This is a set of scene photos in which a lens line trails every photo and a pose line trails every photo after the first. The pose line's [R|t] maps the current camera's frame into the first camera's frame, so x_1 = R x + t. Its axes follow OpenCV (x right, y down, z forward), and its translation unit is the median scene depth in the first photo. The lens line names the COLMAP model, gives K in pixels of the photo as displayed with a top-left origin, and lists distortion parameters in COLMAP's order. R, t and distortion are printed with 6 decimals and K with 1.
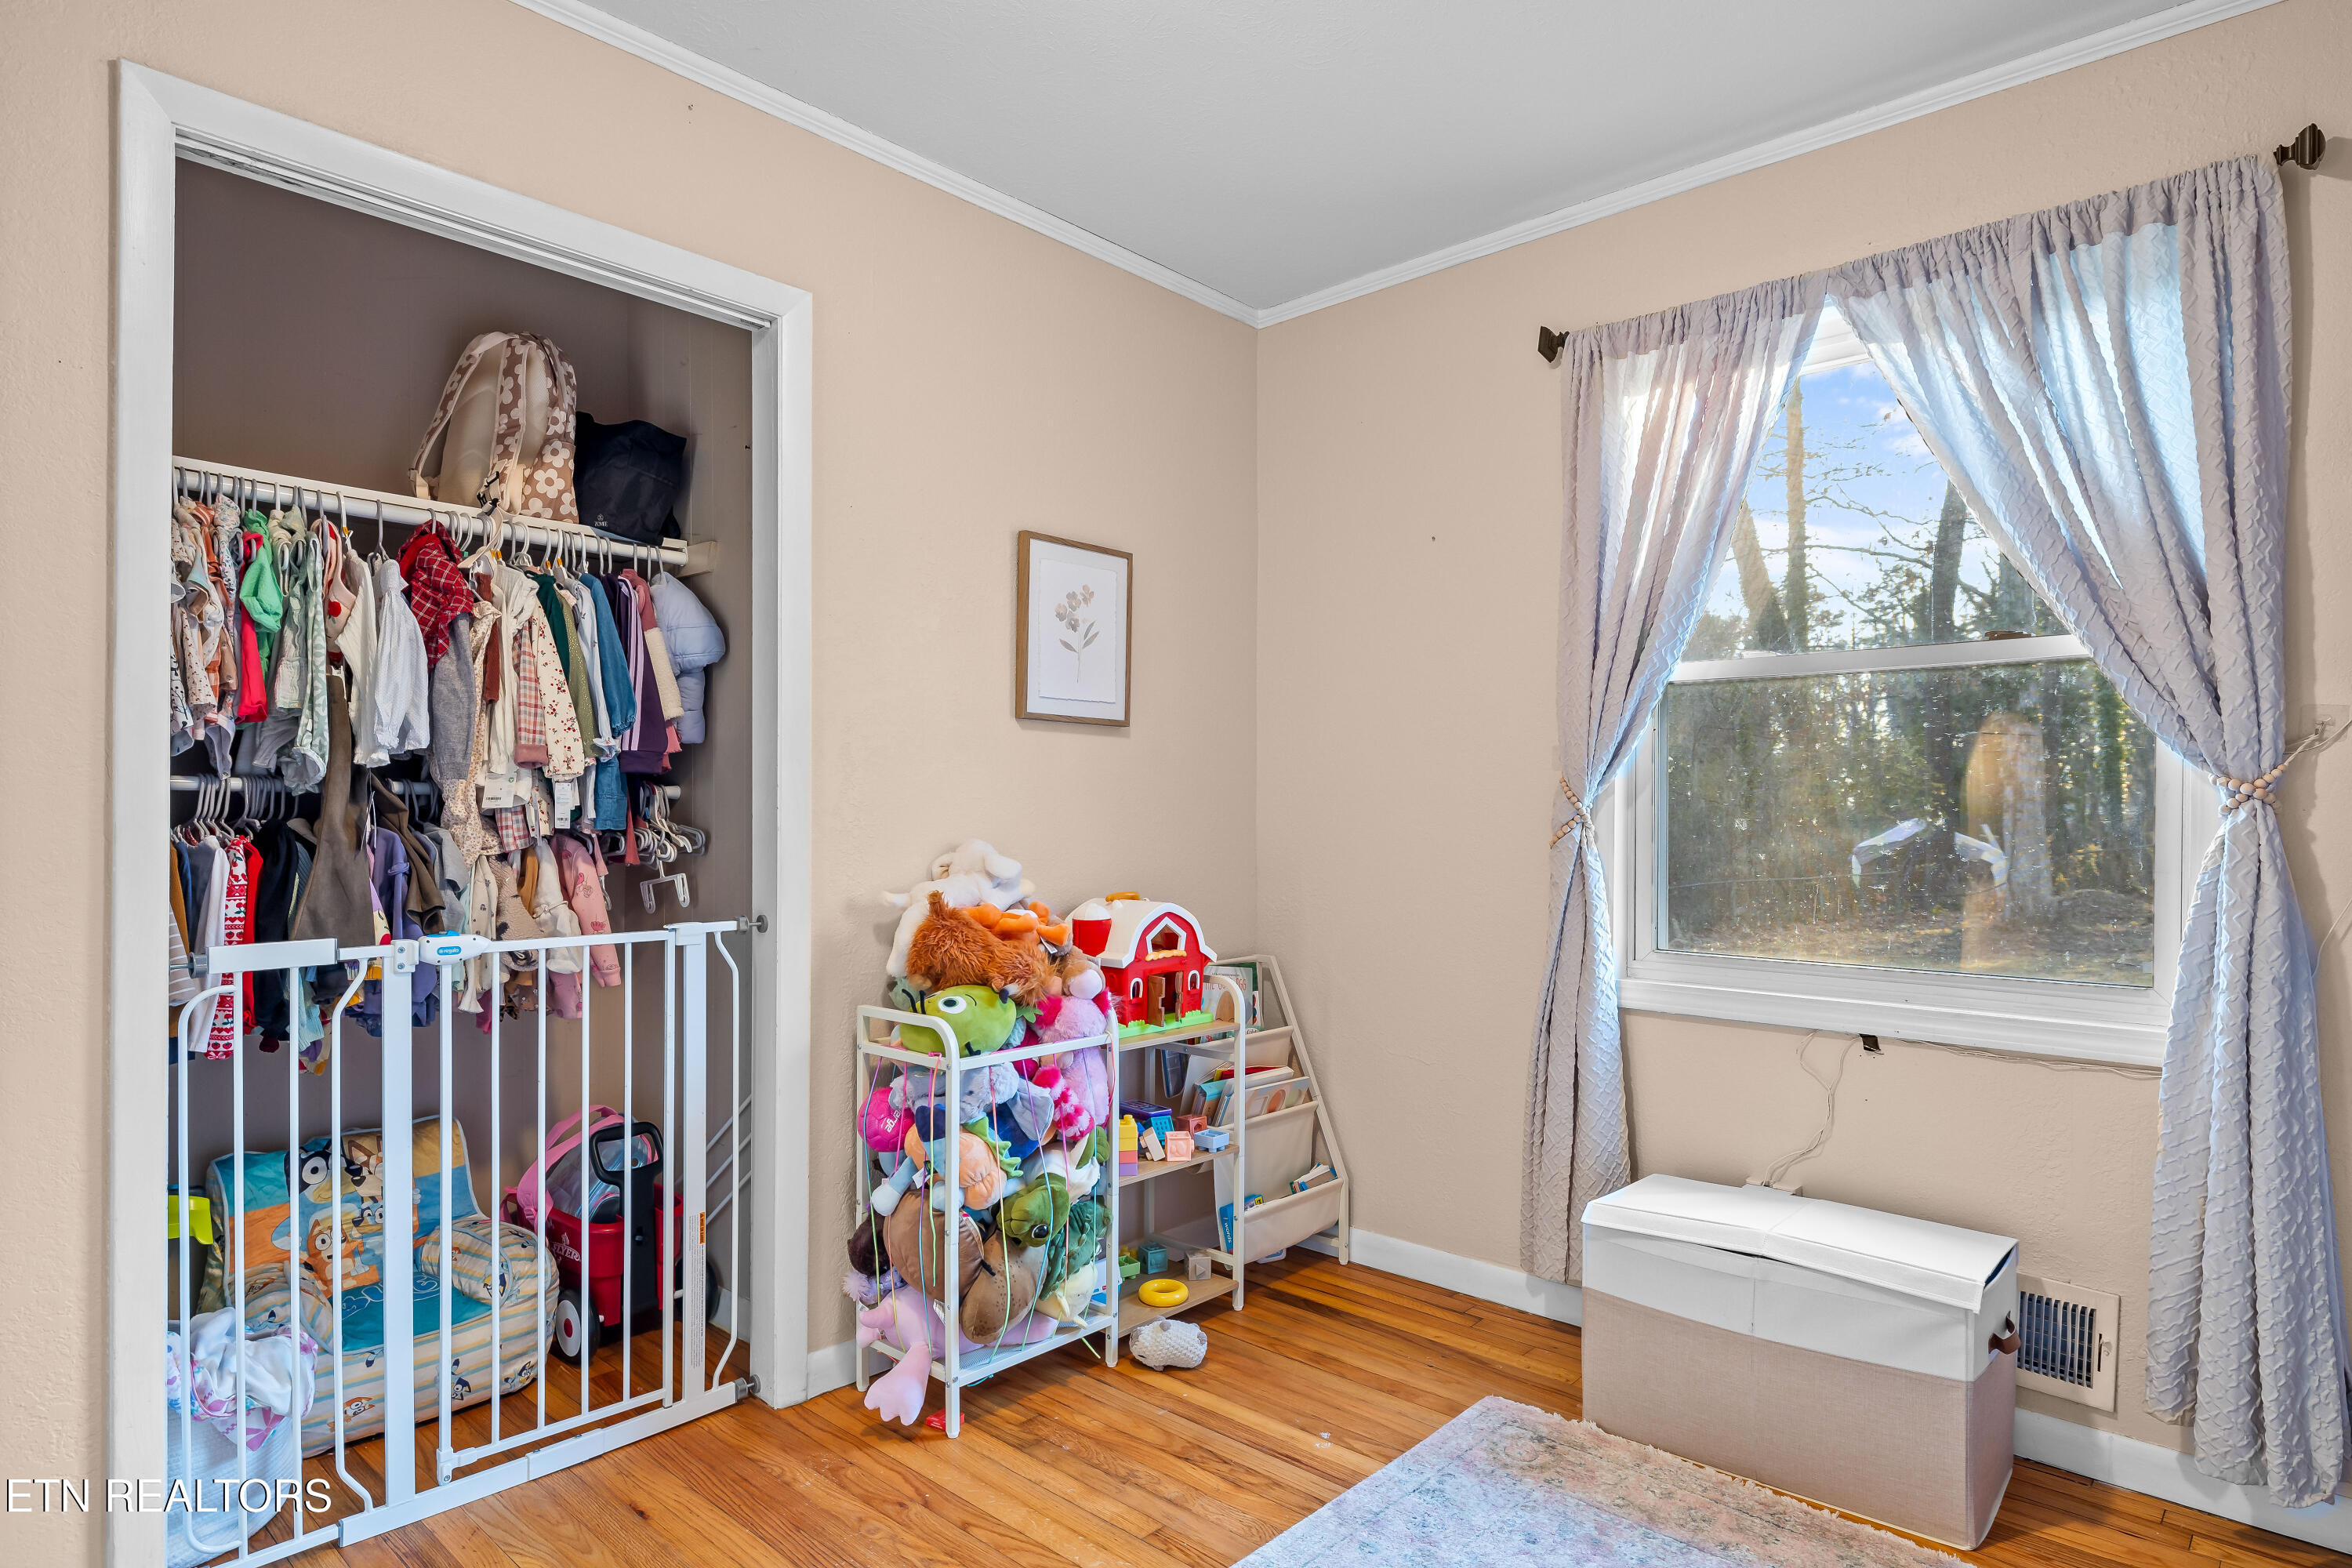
lens RADIAL K [[1268.1, 0, 1126.0], [0, 1268.1, 829.3], [0, 0, 1]] dist [-0.002774, 0.001476]
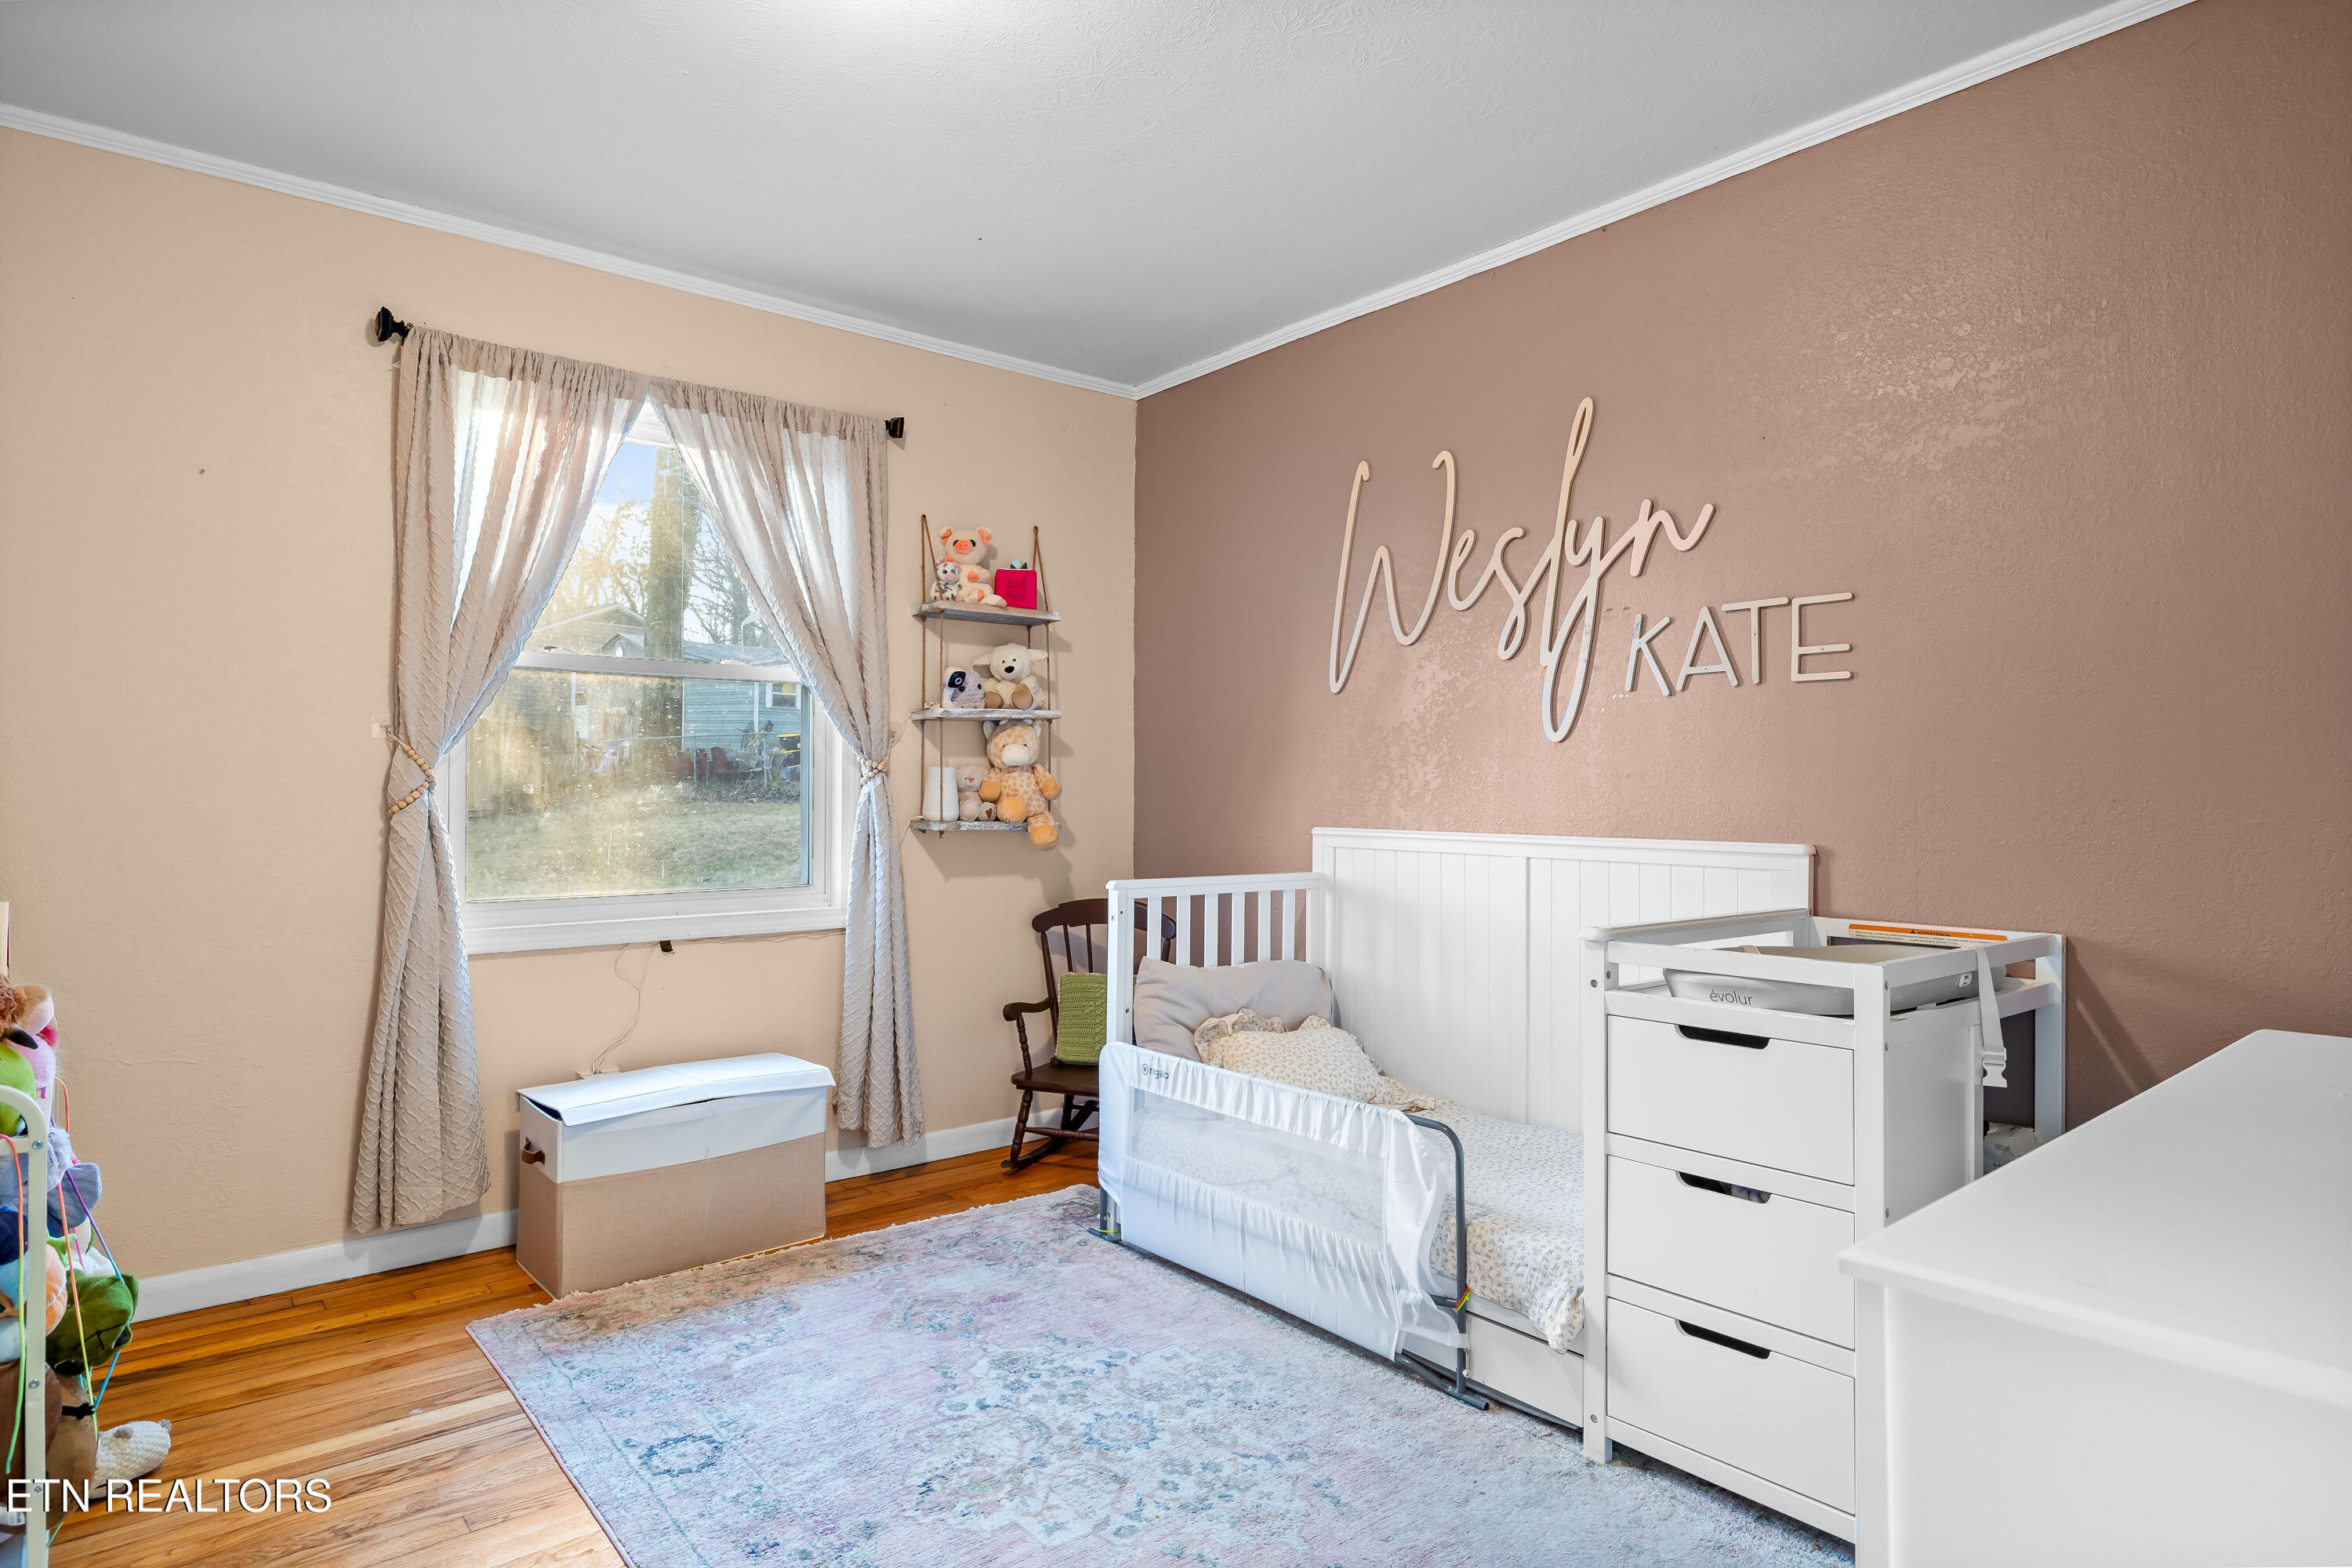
lens RADIAL K [[1268.1, 0, 1171.4], [0, 1268.1, 777.7], [0, 0, 1]] dist [-0.002774, 0.001476]
pose [[0.154644, -0.007922, 0.987938, -0.674641], [0.006639, 0.999954, 0.006979, -0.020062], [-0.987948, 0.005480, 0.154690, 0.239609]]
